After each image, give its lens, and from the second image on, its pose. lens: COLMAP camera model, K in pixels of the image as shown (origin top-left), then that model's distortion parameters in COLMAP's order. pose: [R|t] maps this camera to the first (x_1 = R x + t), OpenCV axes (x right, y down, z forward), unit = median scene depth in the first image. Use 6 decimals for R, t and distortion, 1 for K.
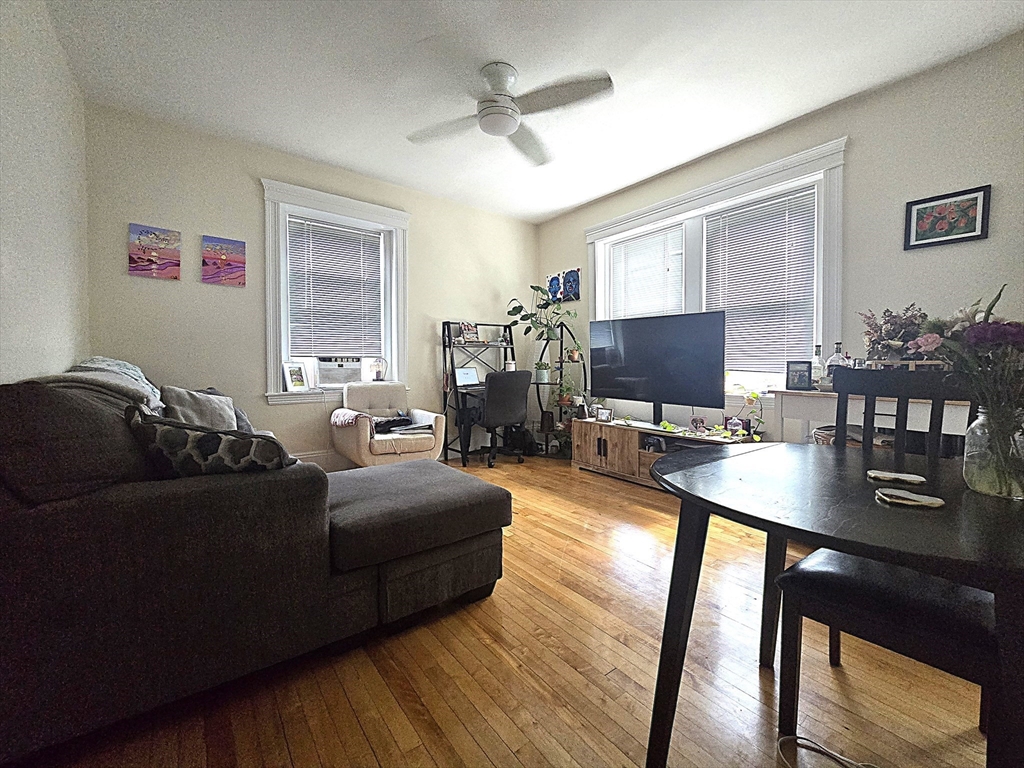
lens RADIAL K [[419.4, 0, 515.0], [0, 419.4, 378.6], [0, 0, 1]] dist [0.001218, -0.000024]
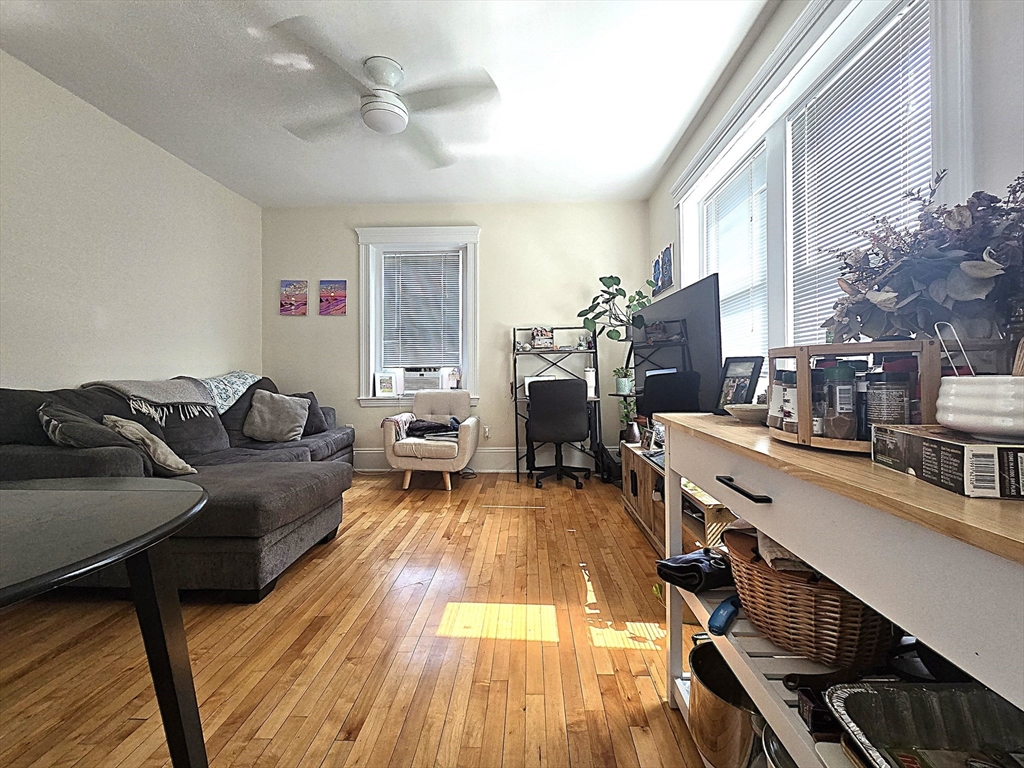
lens RADIAL K [[419.4, 0, 513.2], [0, 419.4, 380.4], [0, 0, 1]] dist [0.001218, -0.000024]
pose [[0.767132, 0.001116, -0.641488, 0.528311], [-0.012227, 0.999842, -0.012883, -0.004997], [0.641373, 0.017726, 0.767025, 0.308272]]
